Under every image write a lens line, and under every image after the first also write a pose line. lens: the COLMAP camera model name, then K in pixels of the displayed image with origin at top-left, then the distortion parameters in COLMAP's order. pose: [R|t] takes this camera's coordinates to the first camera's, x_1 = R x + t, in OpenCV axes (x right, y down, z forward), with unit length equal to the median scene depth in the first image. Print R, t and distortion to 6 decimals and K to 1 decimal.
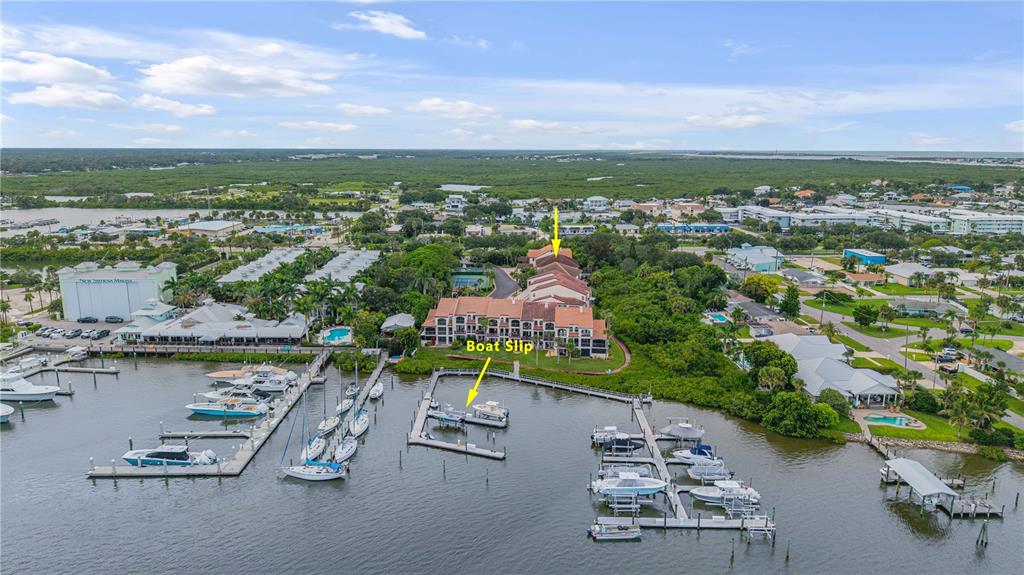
lens RADIAL K [[671.6, 0, 512.0], [0, 671.6, 287.5], [0, 0, 1]] dist [0.040743, -0.047545]
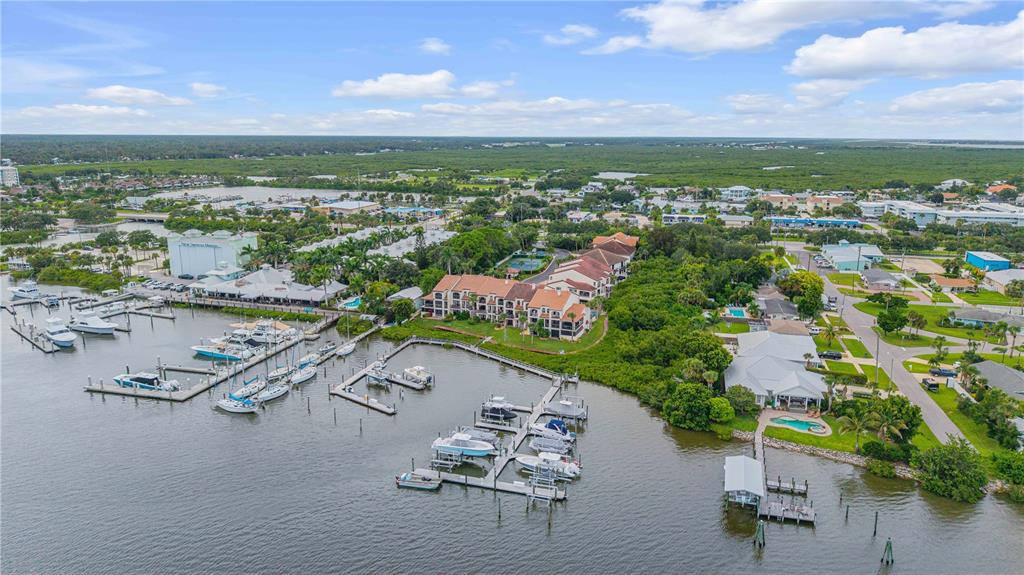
lens RADIAL K [[671.6, 0, 512.0], [0, 671.6, 287.5], [0, 0, 1]] dist [0.040743, -0.047545]
pose [[0.961288, 0.062320, -0.268404, 0.298808], [-0.057605, 0.998016, 0.025413, 0.003171], [0.269455, -0.008968, 0.962971, -0.013390]]
